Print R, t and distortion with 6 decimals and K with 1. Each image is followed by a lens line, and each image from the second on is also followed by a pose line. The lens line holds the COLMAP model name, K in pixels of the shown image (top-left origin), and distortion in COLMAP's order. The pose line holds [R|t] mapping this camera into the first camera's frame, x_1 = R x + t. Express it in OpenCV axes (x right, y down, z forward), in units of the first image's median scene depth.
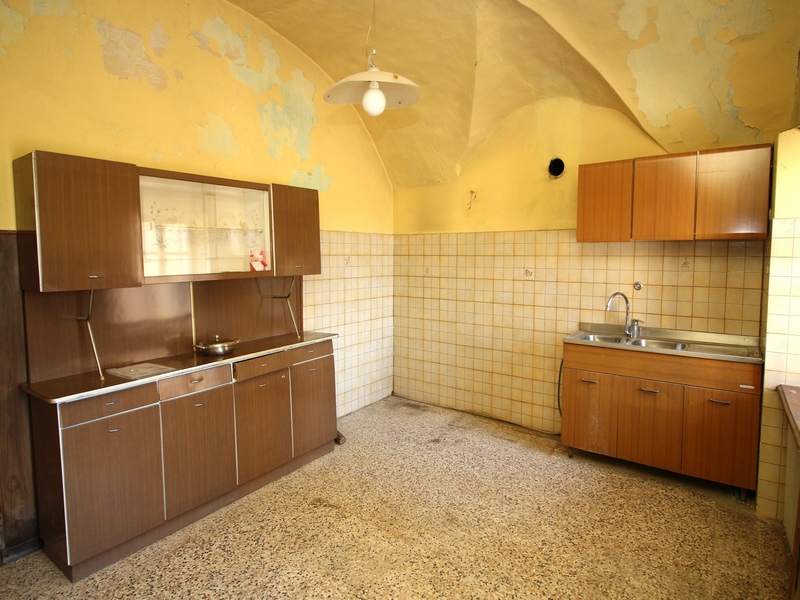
lens RADIAL K [[462.3, 0, 399.9], [0, 462.3, 292.2], [0, 0, 1]] dist [0.001626, -0.011358]
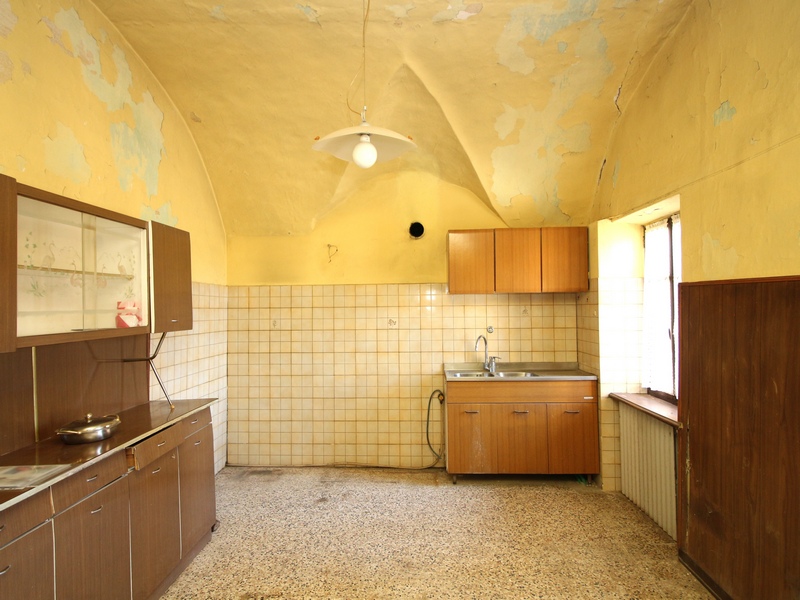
lens RADIAL K [[462.3, 0, 401.0], [0, 462.3, 302.0], [0, 0, 1]] dist [0.001626, -0.011358]
pose [[0.840003, -0.001508, 0.542580, -0.355031], [0.054559, 0.995163, -0.081700, 0.000936], [-0.539832, 0.098230, 0.836022, 0.084909]]
